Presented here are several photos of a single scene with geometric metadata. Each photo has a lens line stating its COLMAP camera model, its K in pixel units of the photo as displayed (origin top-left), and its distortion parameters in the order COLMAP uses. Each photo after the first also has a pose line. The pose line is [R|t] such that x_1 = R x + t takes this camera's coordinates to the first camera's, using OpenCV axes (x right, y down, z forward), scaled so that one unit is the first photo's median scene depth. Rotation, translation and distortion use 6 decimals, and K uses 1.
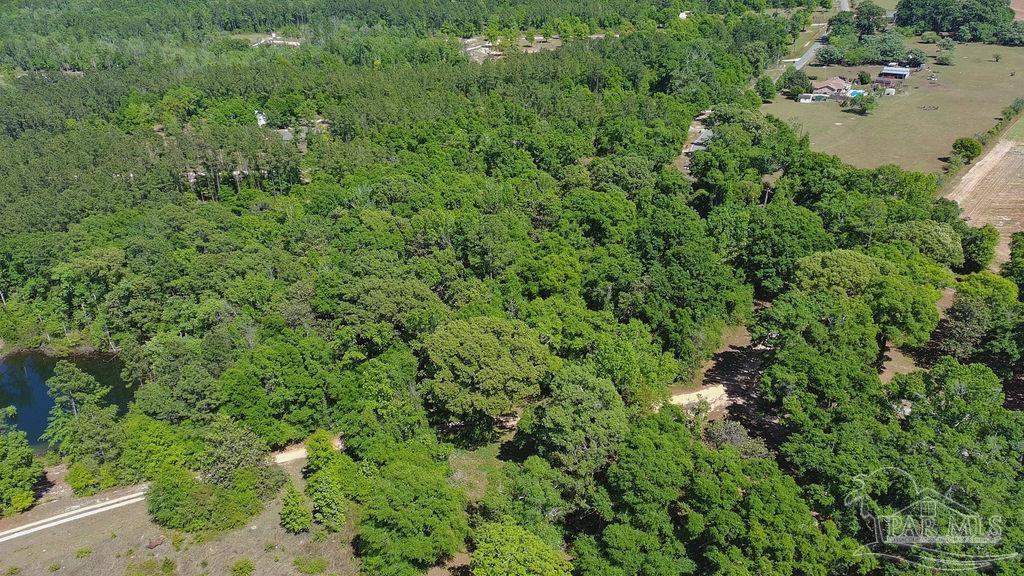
lens RADIAL K [[788.8, 0, 520.2], [0, 788.8, 276.0], [0, 0, 1]] dist [0.086124, -0.091430]
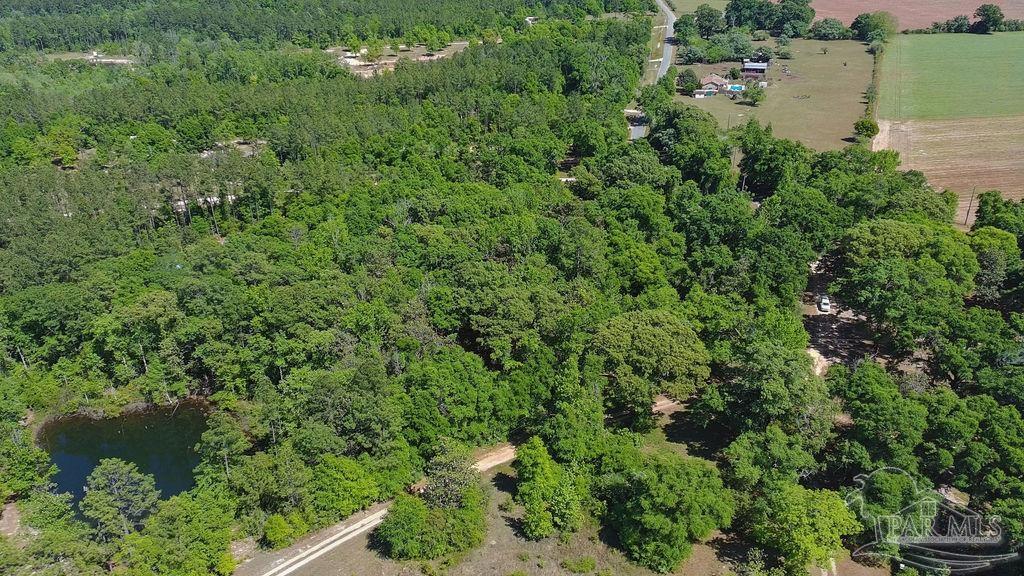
lens RADIAL K [[788.8, 0, 520.2], [0, 788.8, 276.0], [0, 0, 1]] dist [0.086124, -0.091430]
pose [[0.962300, -0.107511, 0.249841, -0.178205], [0.109292, 0.993987, 0.006778, -0.007413], [-0.249067, 0.020783, 0.968263, 0.006299]]
